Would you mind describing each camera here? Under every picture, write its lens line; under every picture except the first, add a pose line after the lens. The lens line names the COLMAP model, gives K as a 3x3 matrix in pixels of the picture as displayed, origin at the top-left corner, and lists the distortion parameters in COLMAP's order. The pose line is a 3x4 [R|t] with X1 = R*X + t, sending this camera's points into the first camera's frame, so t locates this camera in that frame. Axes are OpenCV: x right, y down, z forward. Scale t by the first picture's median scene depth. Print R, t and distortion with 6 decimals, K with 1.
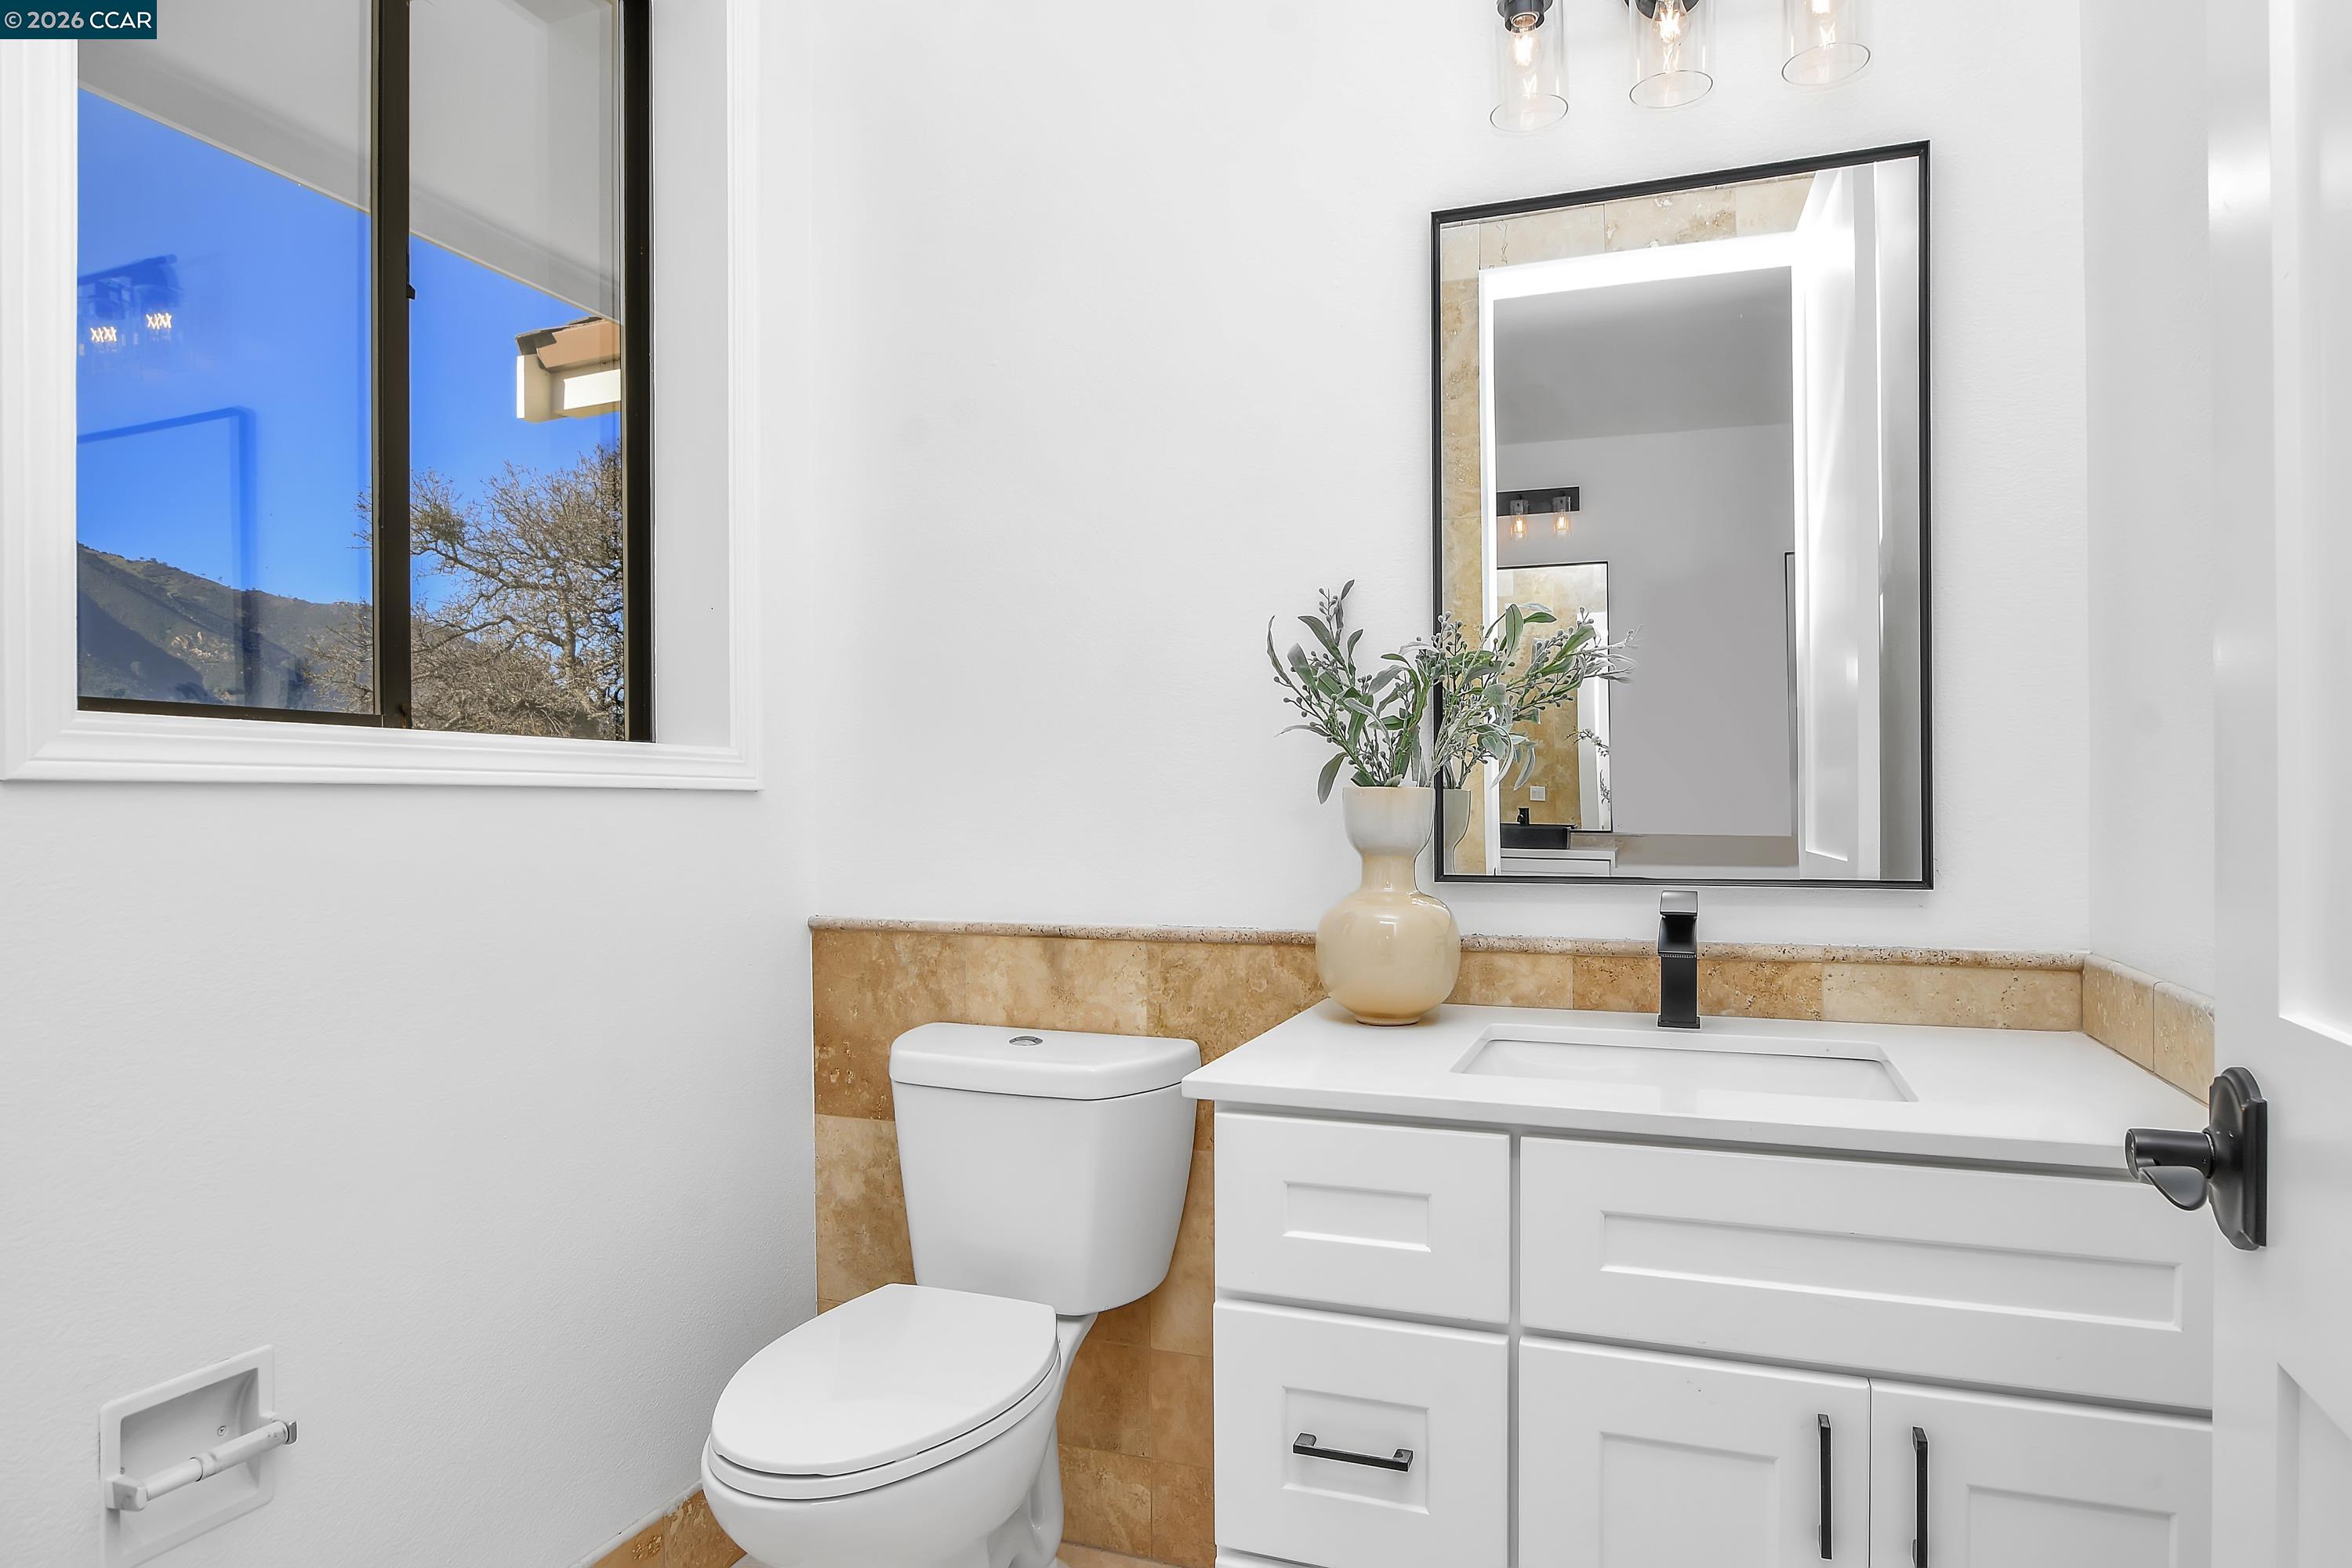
lens RADIAL K [[1364.1, 0, 1189.3], [0, 1364.1, 804.9], [0, 0, 1]] dist [-0.017465, 0.000708]
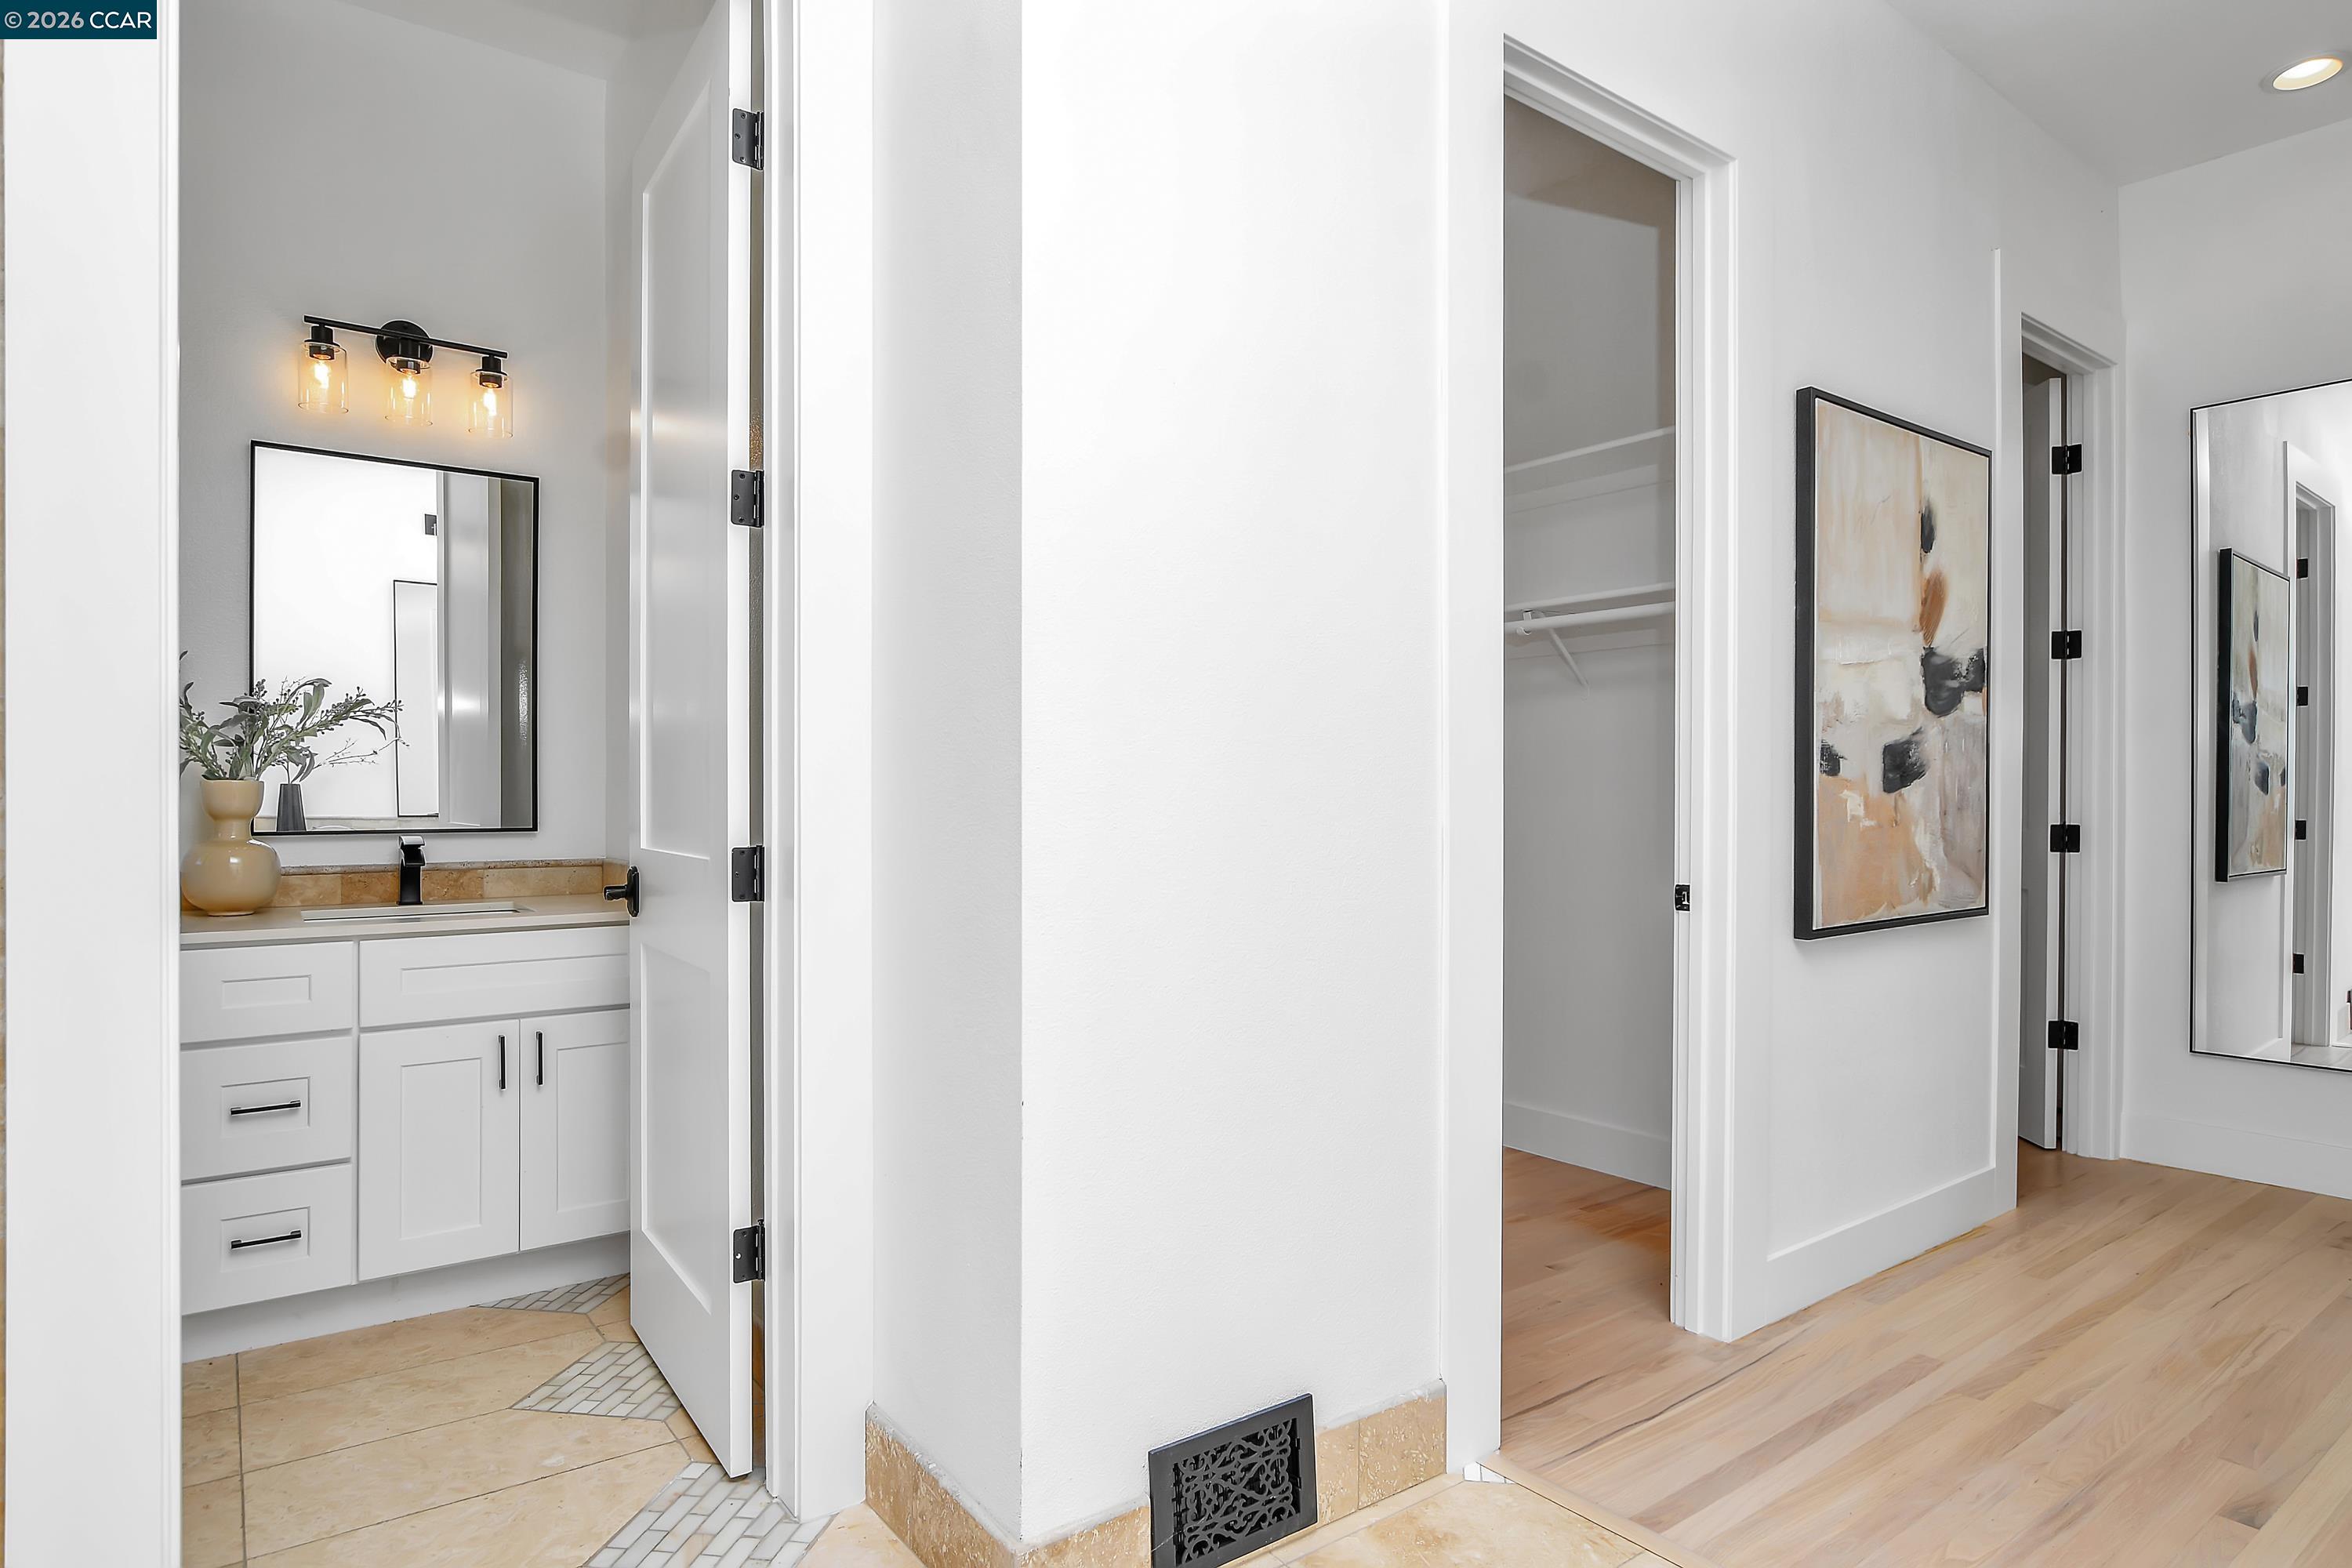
lens RADIAL K [[1292.8, 0, 1184.0], [0, 1292.8, 797.2], [0, 0, 1]] dist [-0.012469, 0.000595]
pose [[0.551044, -0.000708, 0.834476, -0.557182], [-0.005411, 0.999976, 0.004422, -0.005545], [-0.834459, -0.006952, 0.551027, -0.922772]]
